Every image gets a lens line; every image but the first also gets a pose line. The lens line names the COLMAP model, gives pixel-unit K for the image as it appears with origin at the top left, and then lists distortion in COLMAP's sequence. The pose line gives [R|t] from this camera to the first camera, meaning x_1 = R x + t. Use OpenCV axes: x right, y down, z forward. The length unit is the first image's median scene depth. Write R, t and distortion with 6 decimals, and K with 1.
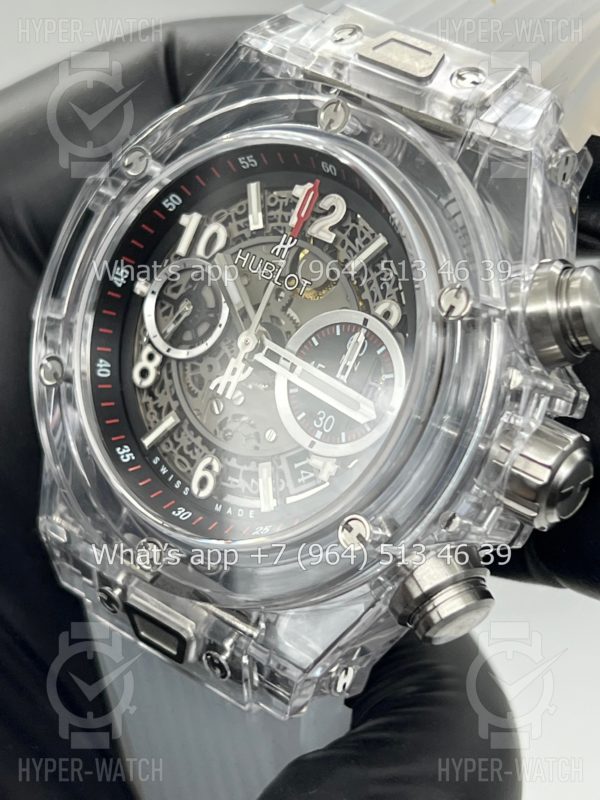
lens RADIAL K [[1888.5, 0, 301.5], [0, 1888.5, 393.8], [0, 0, 1]] dist [0.232067, 0.000000]
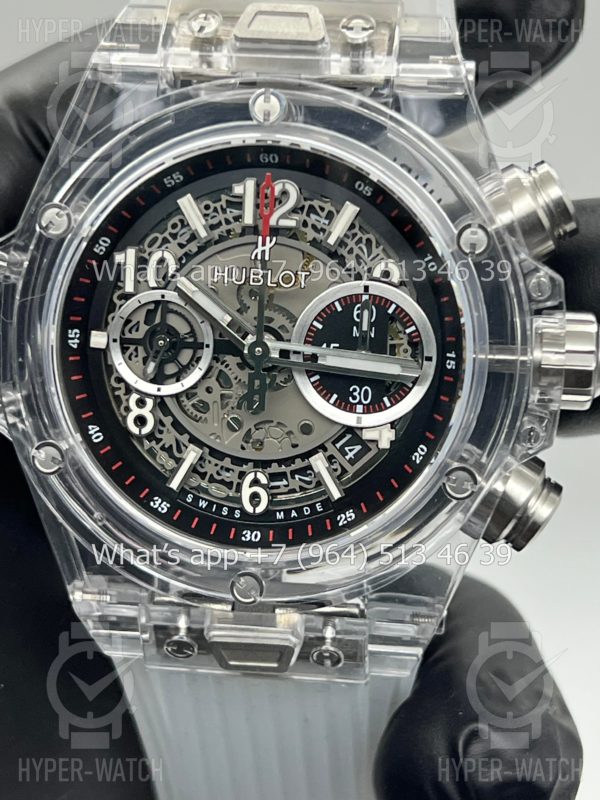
lens RADIAL K [[1888.5, 0, 299.2], [0, 1888.5, 397.8], [0, 0, 1]] dist [0.232067, 0.000000]
pose [[0.834935, -0.391832, 0.386459, -0.390548], [0.349117, 0.919929, 0.178460, -0.168881], [-0.425441, -0.014083, 0.904876, 0.090891]]
